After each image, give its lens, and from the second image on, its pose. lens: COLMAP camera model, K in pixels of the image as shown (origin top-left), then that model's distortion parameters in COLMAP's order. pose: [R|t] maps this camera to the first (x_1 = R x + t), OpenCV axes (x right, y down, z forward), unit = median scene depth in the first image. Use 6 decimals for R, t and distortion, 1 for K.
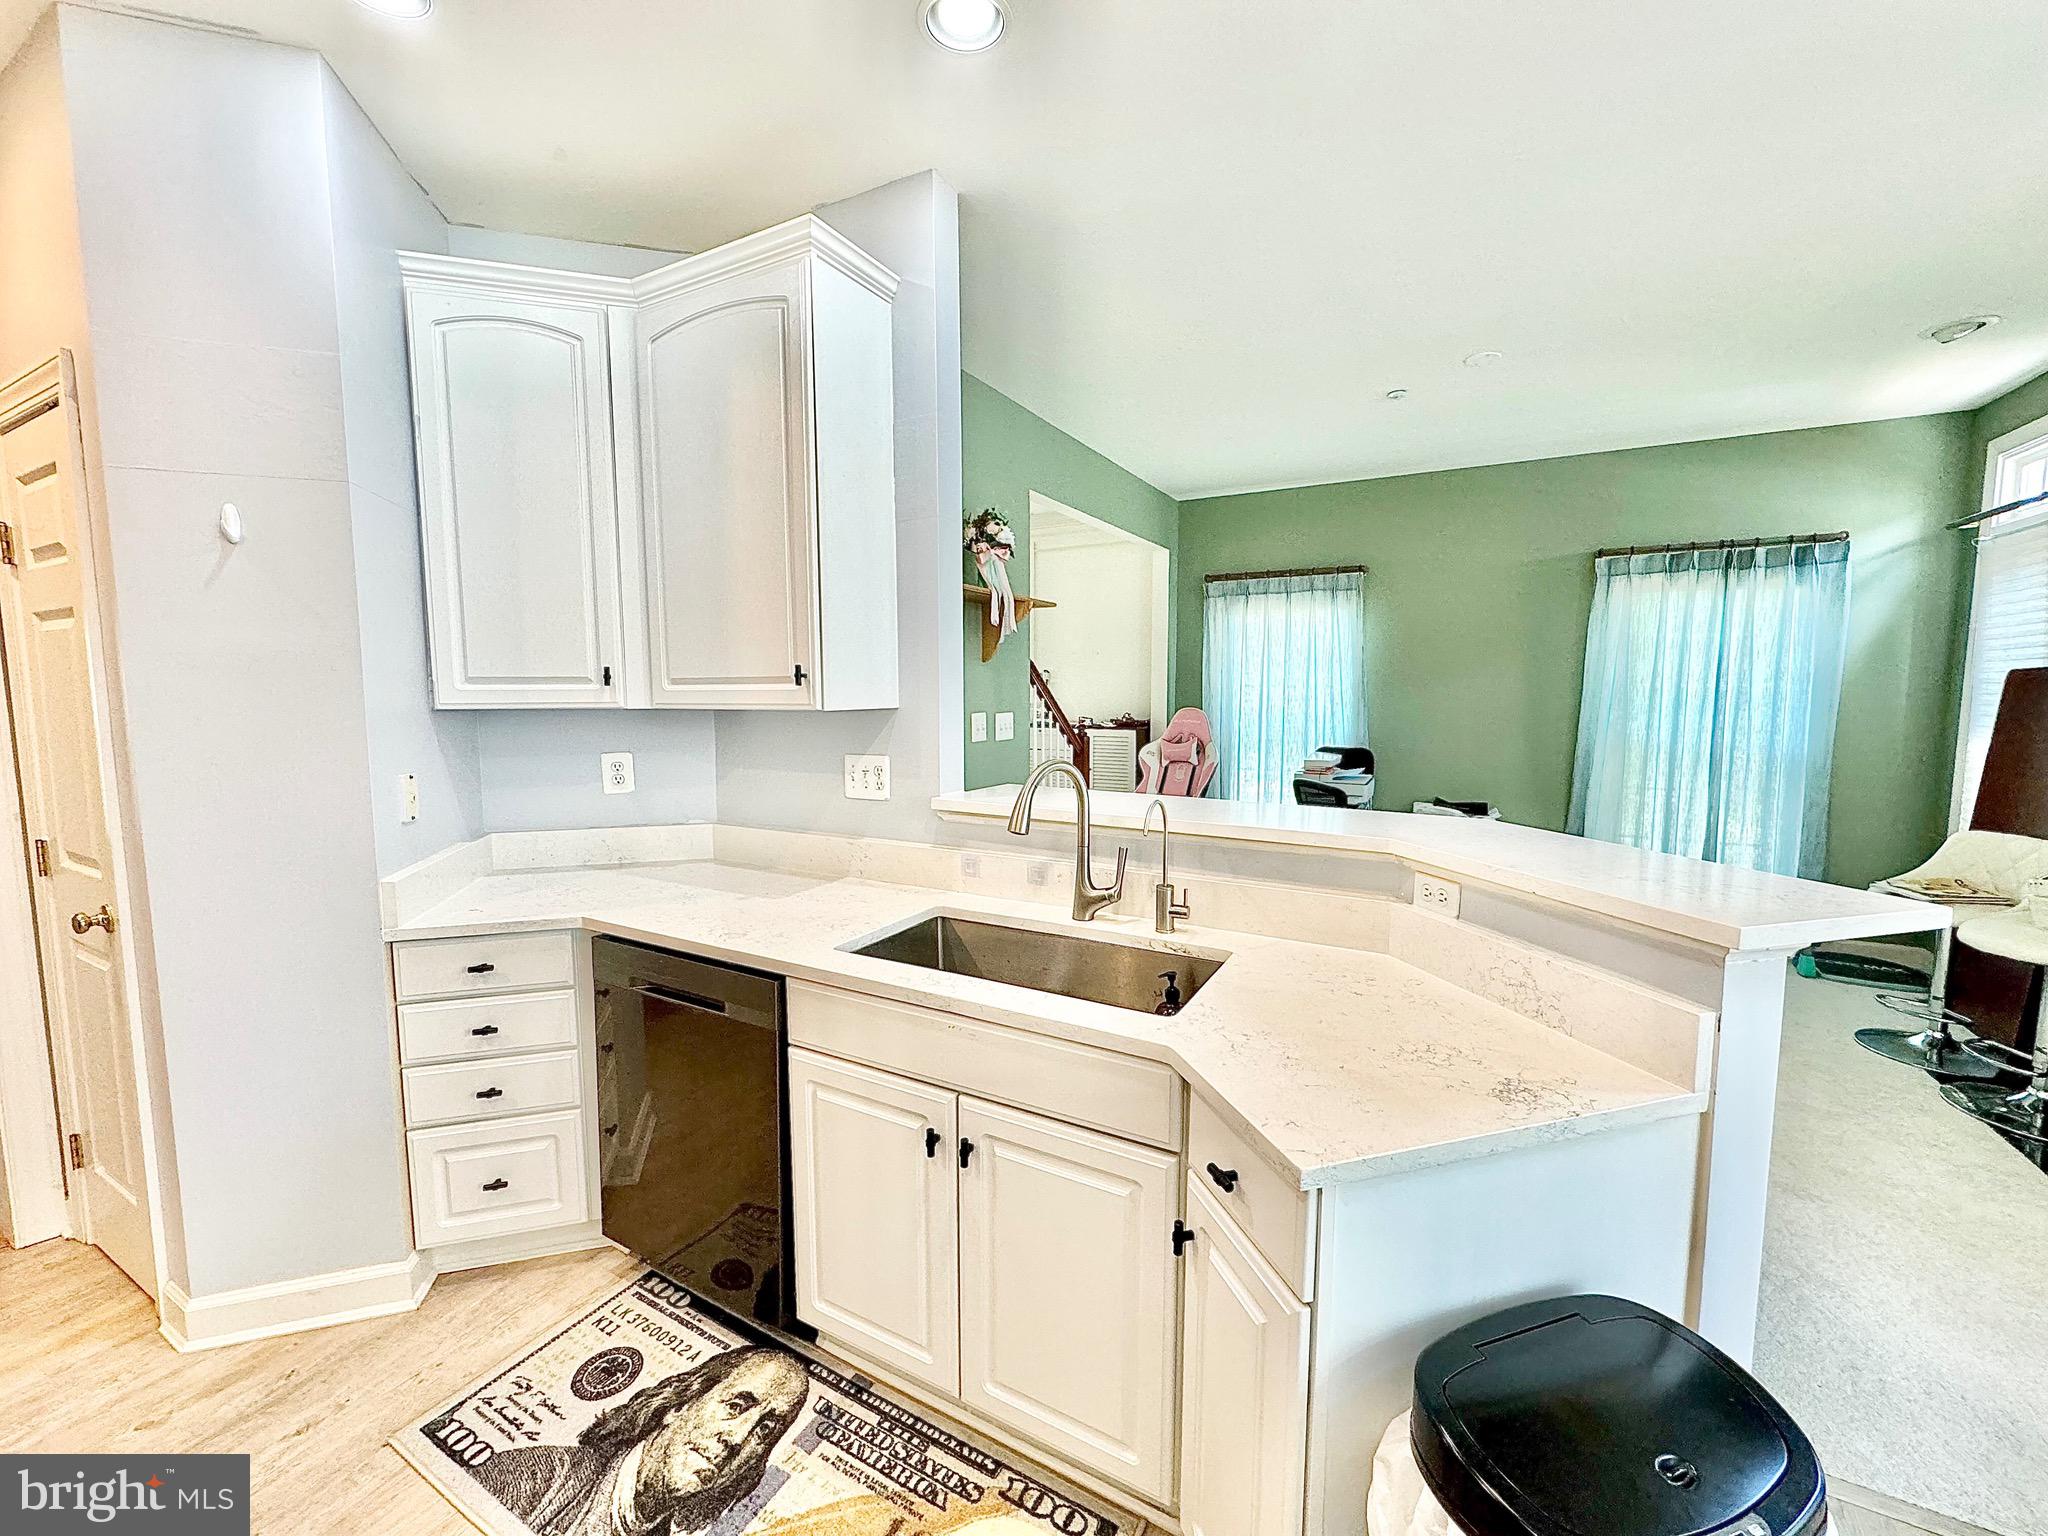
lens RADIAL K [[821.0, 0, 1025.1], [0, 821.0, 769.4], [0, 0, 1]] dist [0.000238, 0.000028]
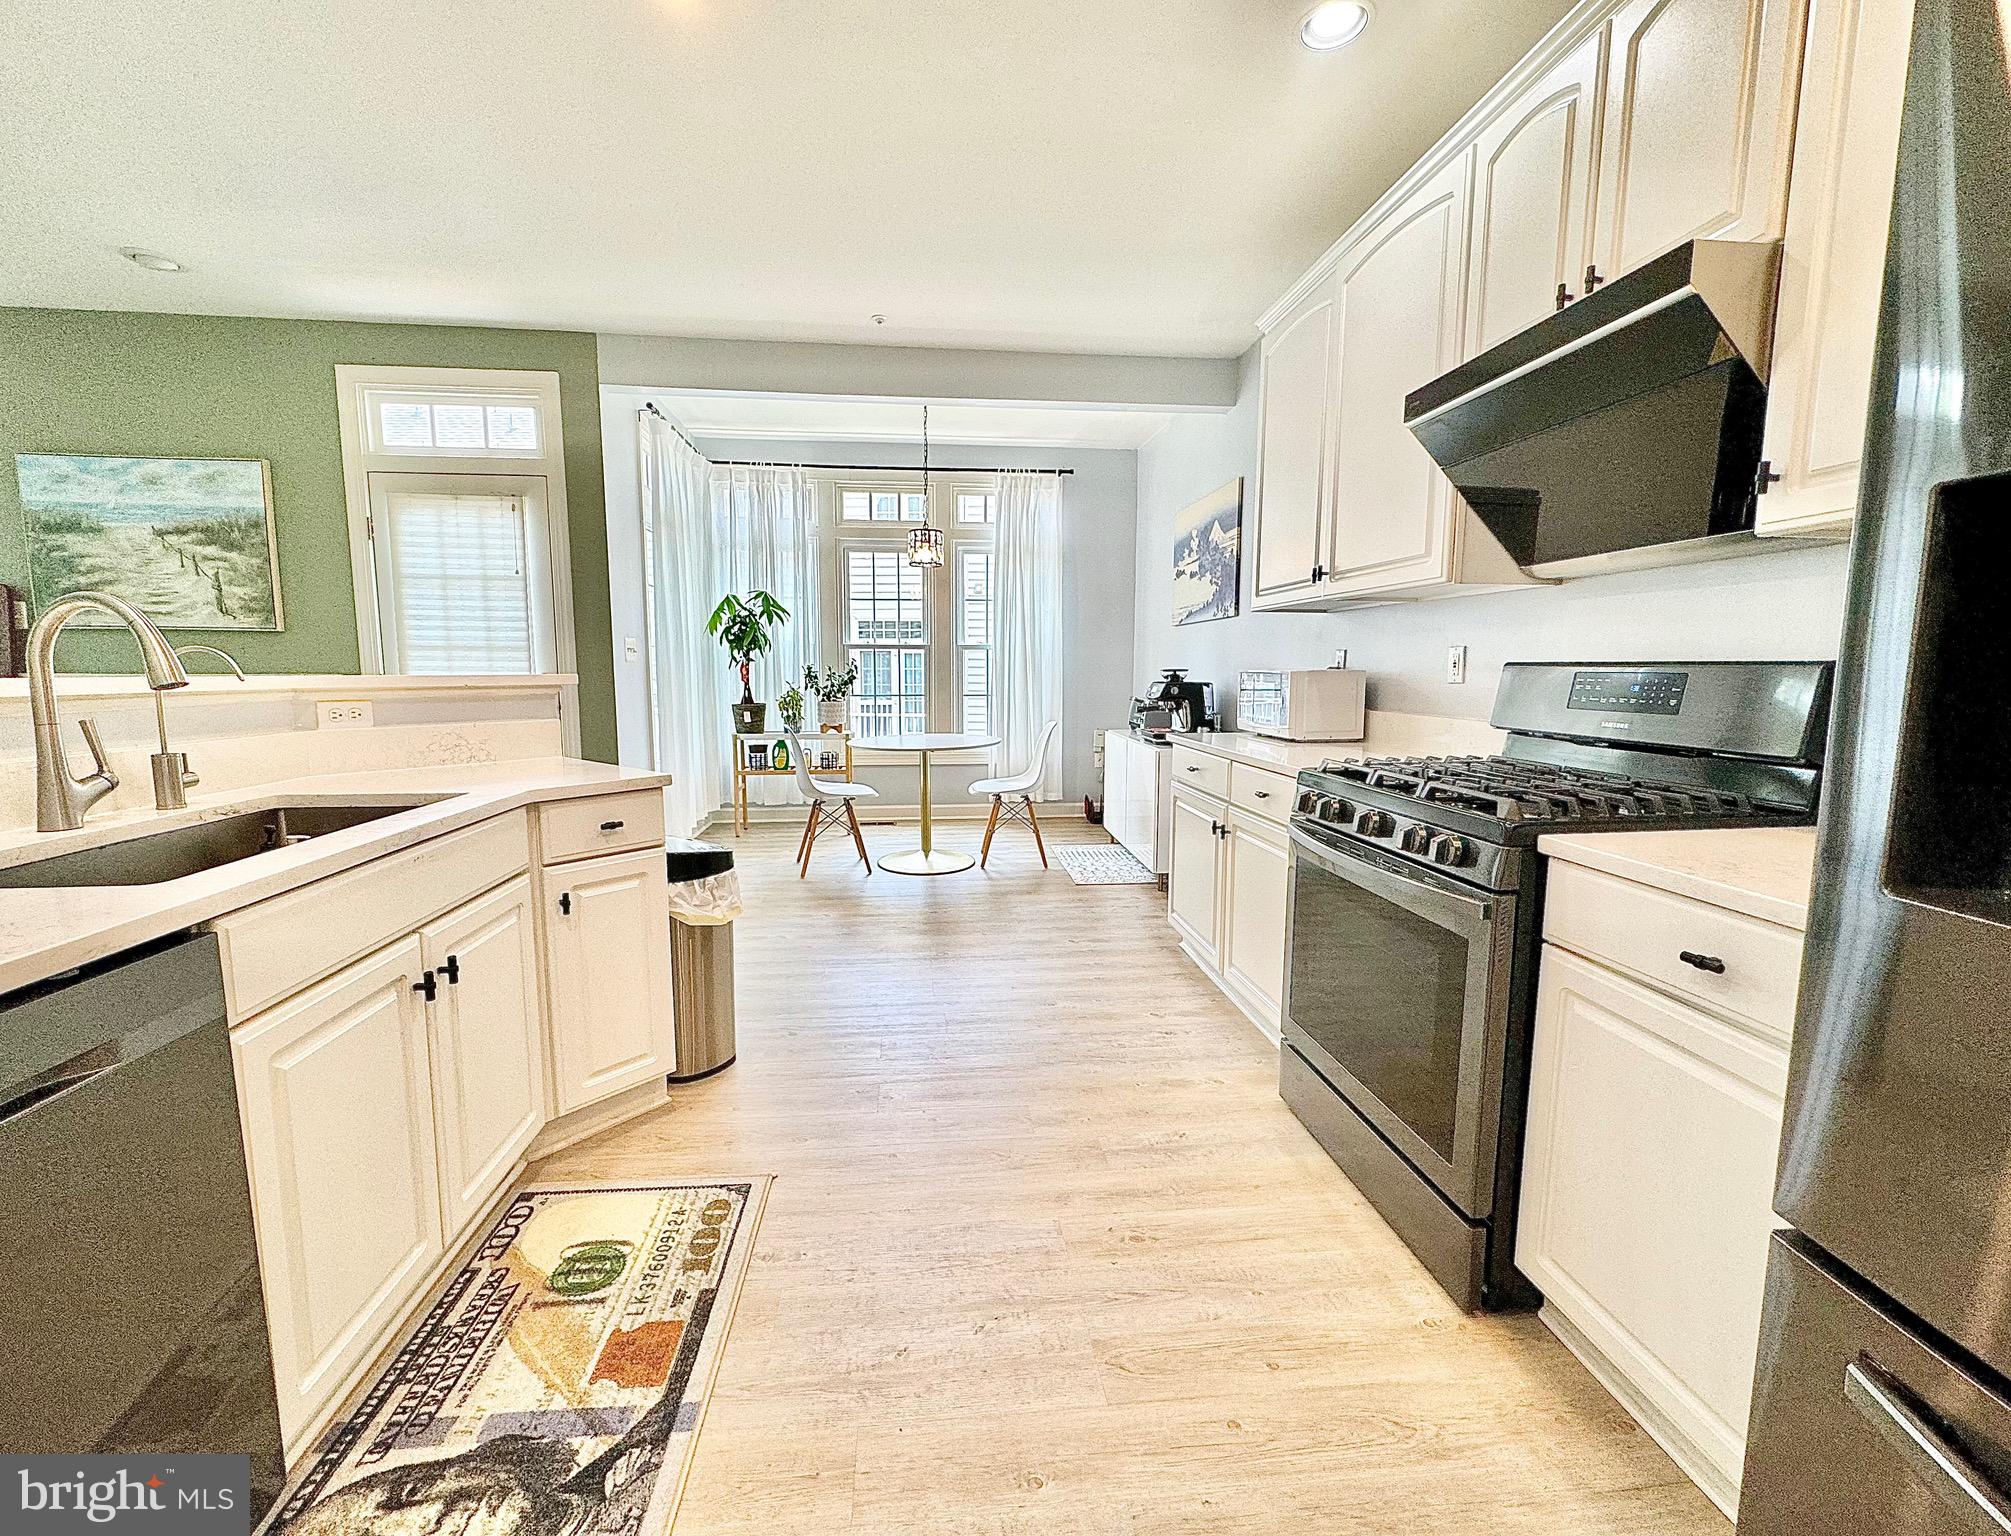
lens RADIAL K [[830.8, 0, 970.3], [0, 830.8, 763.5], [0, 0, 1]] dist [-0.017033, 0.000016]
pose [[-0.547457, -0.100532, 0.830773, -1.158971], [0.078506, 0.982210, 0.170591, 0.085756], [-0.833143, 0.158612, -0.529825, 0.897706]]
